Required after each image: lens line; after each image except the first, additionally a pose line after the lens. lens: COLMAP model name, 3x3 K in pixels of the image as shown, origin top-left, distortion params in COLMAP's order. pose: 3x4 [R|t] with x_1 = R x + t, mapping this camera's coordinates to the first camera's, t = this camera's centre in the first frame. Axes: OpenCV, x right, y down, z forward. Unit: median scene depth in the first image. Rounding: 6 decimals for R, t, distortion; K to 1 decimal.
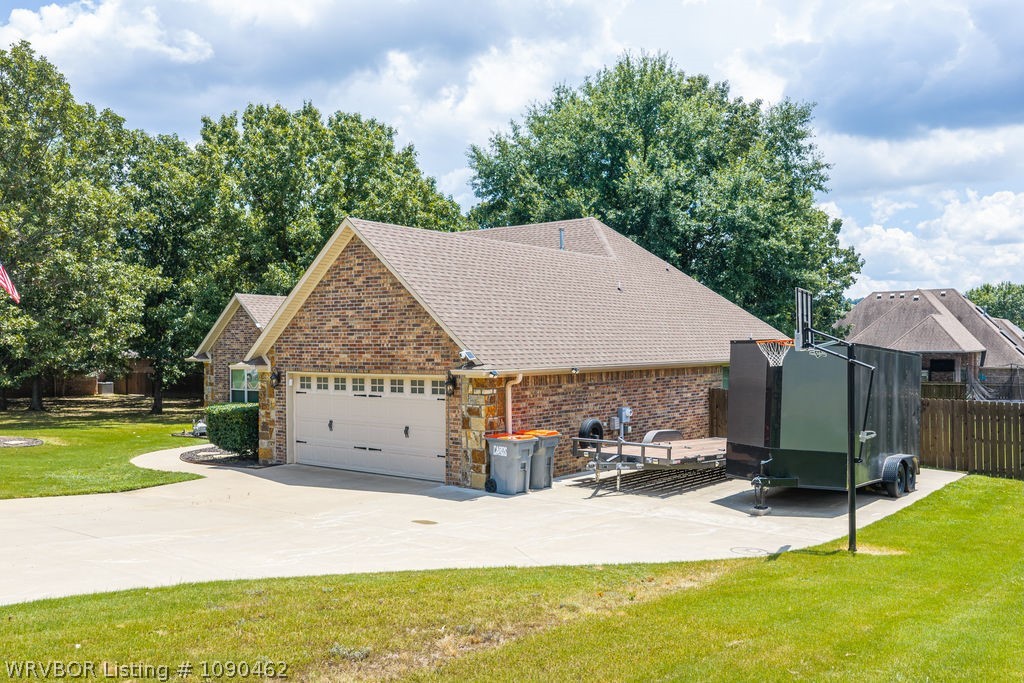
lens RADIAL K [[849.0, 0, 515.5], [0, 849.0, 342.9], [0, 0, 1]] dist [0.012630, -0.020595]
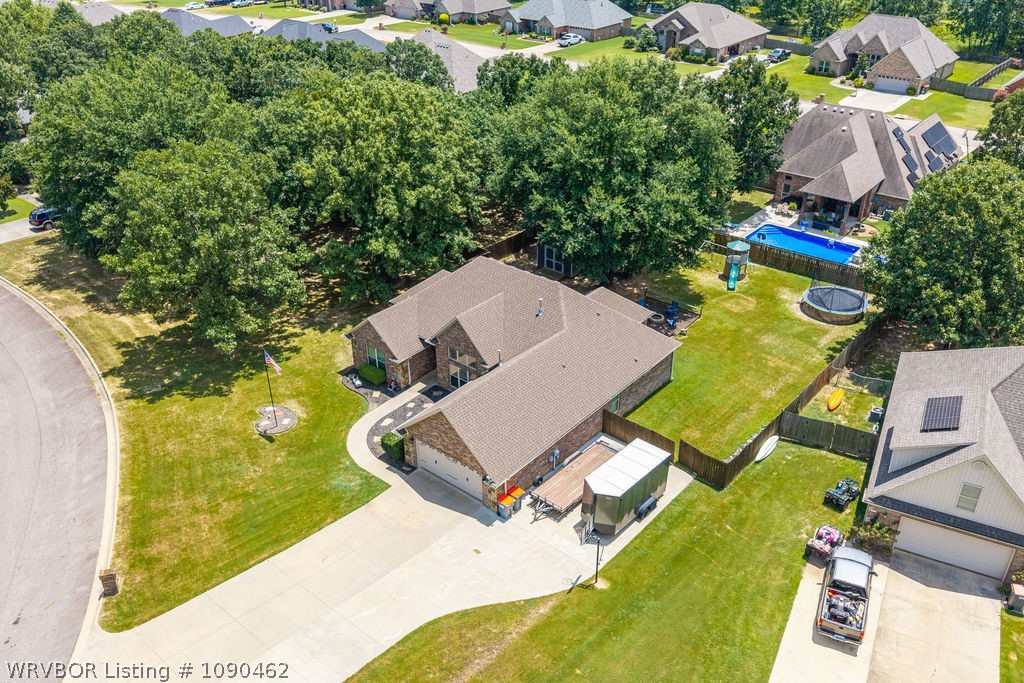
lens RADIAL K [[849.0, 0, 515.5], [0, 849.0, 342.9], [0, 0, 1]] dist [0.012630, -0.020595]
pose [[0.999052, 0.018342, -0.039474, 0.107442], [0.004205, 0.861957, 0.506964, -1.475333], [0.043323, -0.506649, 0.861063, -0.960940]]
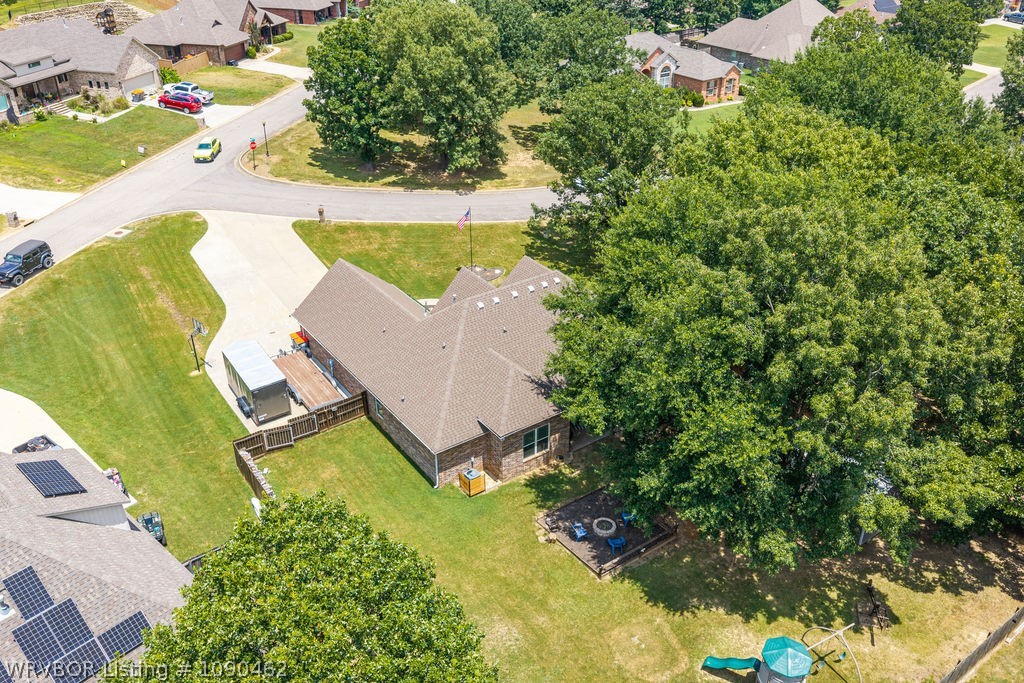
lens RADIAL K [[849.0, 0, 515.5], [0, 849.0, 342.9], [0, 0, 1]] dist [0.012630, -0.020595]
pose [[-0.298250, 0.480820, -0.824535, 2.274722], [0.004207, 0.864505, 0.502607, -1.400195], [0.954478, 0.146434, -0.259862, 2.384484]]
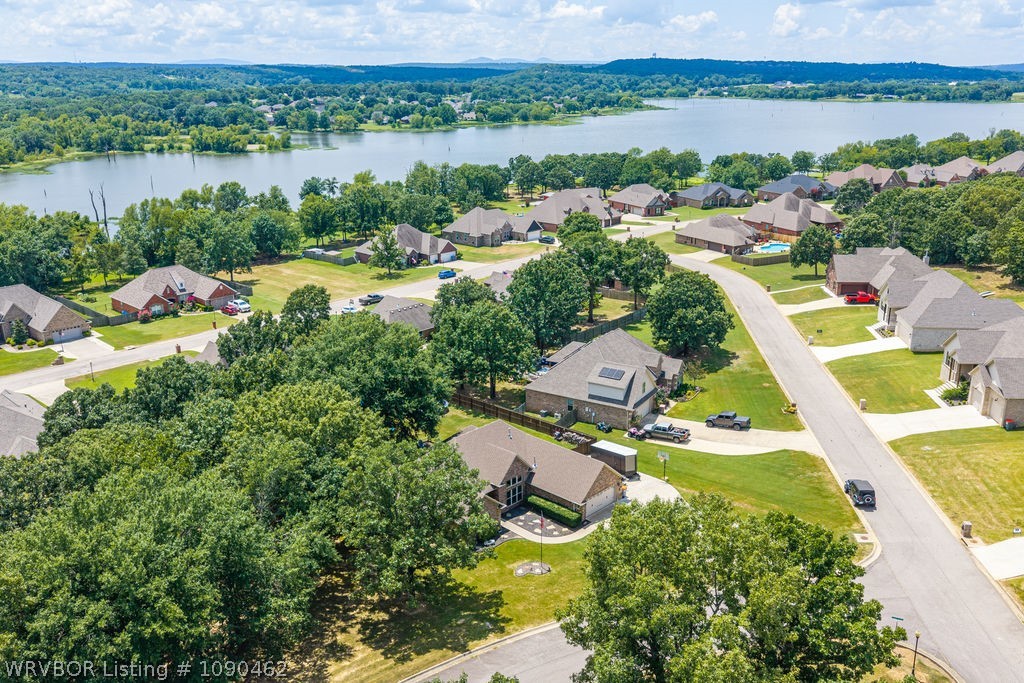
lens RADIAL K [[849.0, 0, 515.5], [0, 849.0, 342.9], [0, 0, 1]] dist [0.012630, -0.020595]
pose [[0.117143, -0.298334, 0.947246, -4.316852], [0.006992, 0.954037, 0.299608, -2.097584], [-0.993090, -0.028474, 0.113844, 0.924057]]
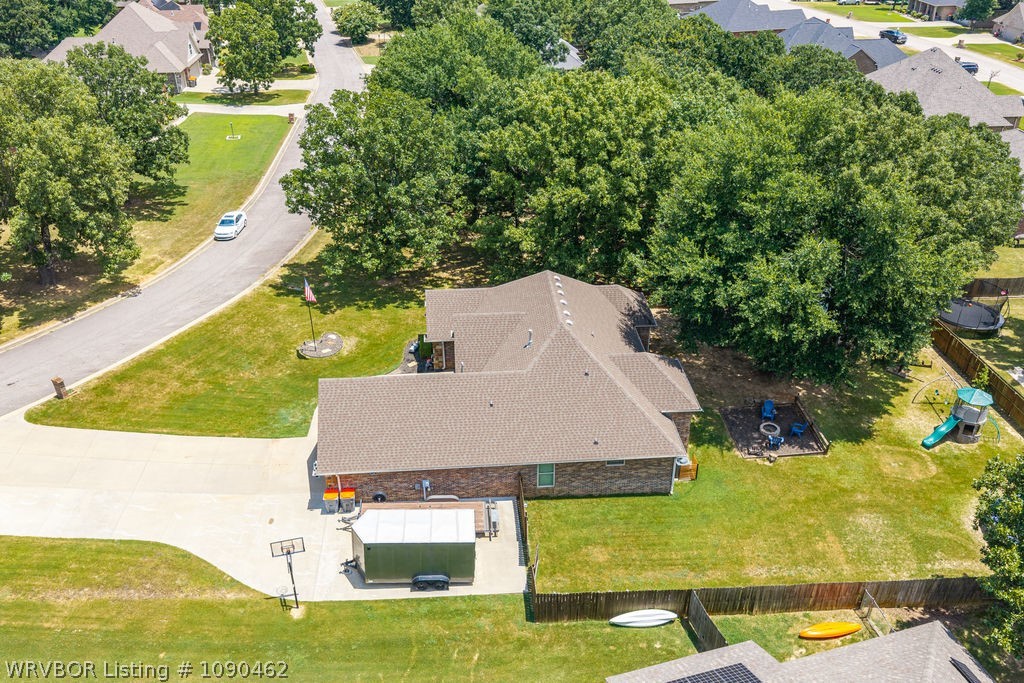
lens RADIAL K [[849.0, 0, 515.5], [0, 849.0, 342.9], [0, 0, 1]] dist [0.012630, -0.020595]
pose [[0.662730, 0.377471, -0.646765, 1.638043], [0.003921, 0.861907, 0.507052, -1.402572], [0.748848, -0.338574, 0.569731, 0.058516]]
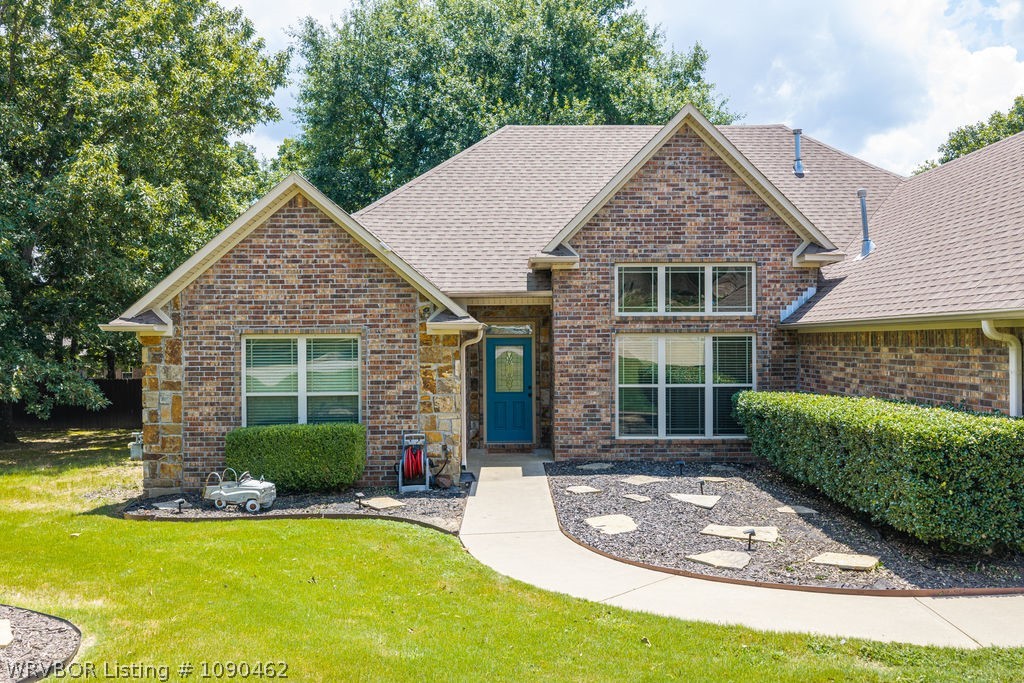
lens RADIAL K [[849.0, 0, 515.5], [0, 849.0, 342.9], [0, 0, 1]] dist [0.012630, -0.020595]
pose [[0.792387, -0.004579, 0.610002, -0.778319], [0.001123, 0.999981, 0.006047, 0.040594], [-0.610018, -0.004106, 0.792377, 0.911115]]
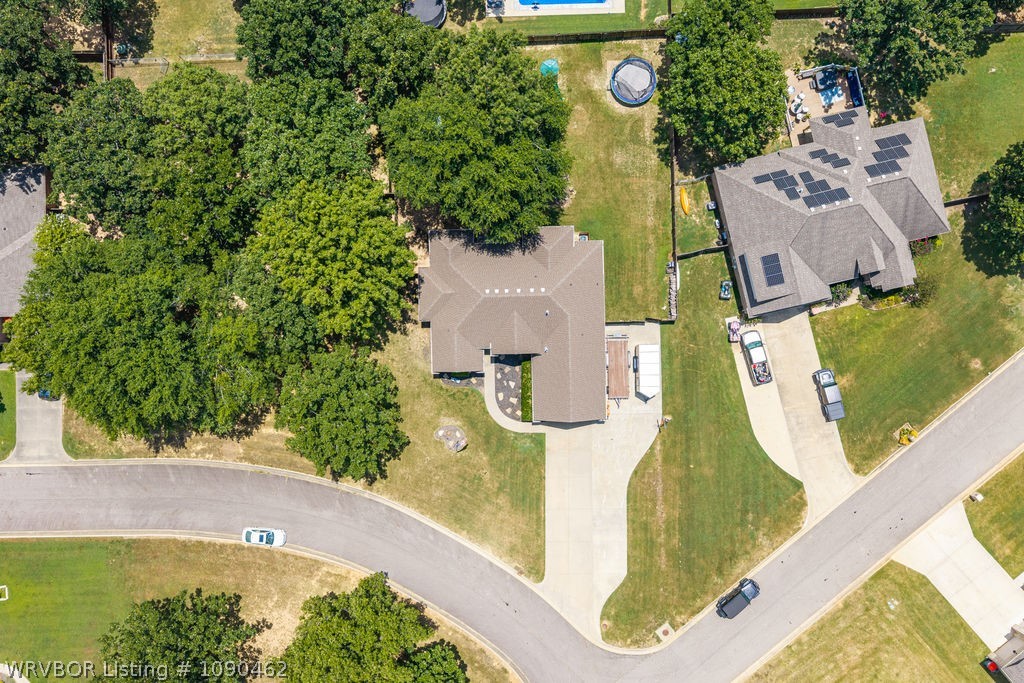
lens RADIAL K [[849.0, 0, 515.5], [0, 849.0, 342.9], [0, 0, 1]] dist [0.012630, -0.020595]
pose [[0.783921, -0.620641, -0.016496, -0.082643], [0.021469, 0.000545, 0.999769, -4.686729], [-0.620489, -0.784094, 0.013752, 1.401855]]
